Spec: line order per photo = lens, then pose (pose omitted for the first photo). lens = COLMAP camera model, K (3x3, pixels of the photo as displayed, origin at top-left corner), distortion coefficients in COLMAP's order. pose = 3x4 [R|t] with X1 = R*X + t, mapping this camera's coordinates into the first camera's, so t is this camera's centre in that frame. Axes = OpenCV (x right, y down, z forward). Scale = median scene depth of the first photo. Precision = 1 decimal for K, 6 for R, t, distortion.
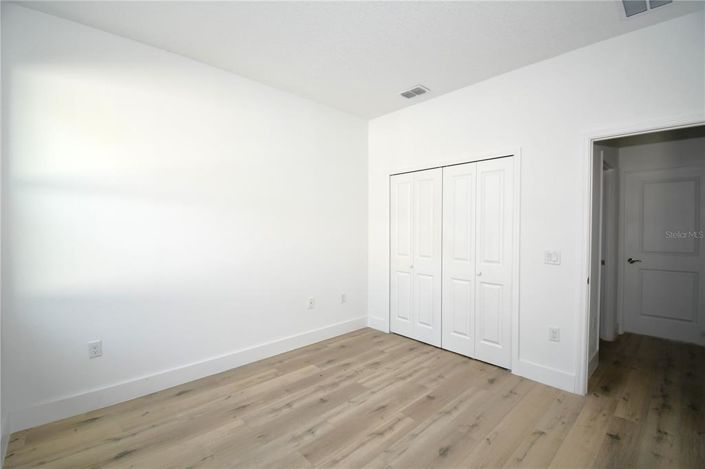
lens RADIAL K [[314.6, 0, 347.8], [0, 314.6, 230.1], [0, 0, 1]] dist [-0.000773, -0.001029]
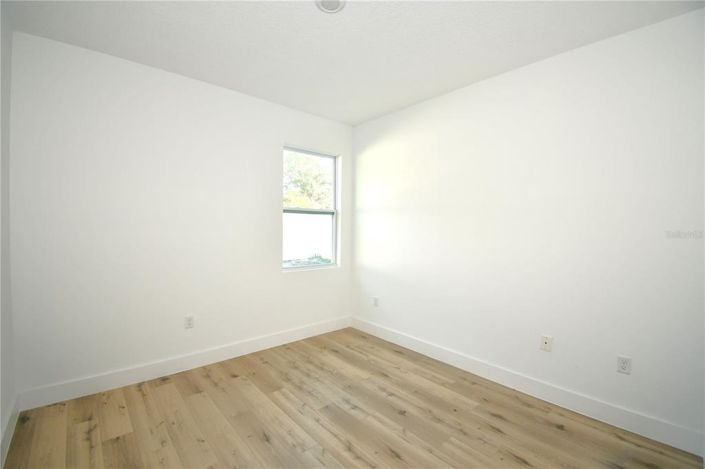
lens RADIAL K [[314.6, 0, 347.8], [0, 314.6, 230.1], [0, 0, 1]] dist [-0.000773, -0.001029]
pose [[-0.048783, 0.004243, -0.998800, 0.869182], [-0.016197, 0.999856, 0.005038, -0.021567], [0.998678, 0.016423, -0.048707, 0.844245]]
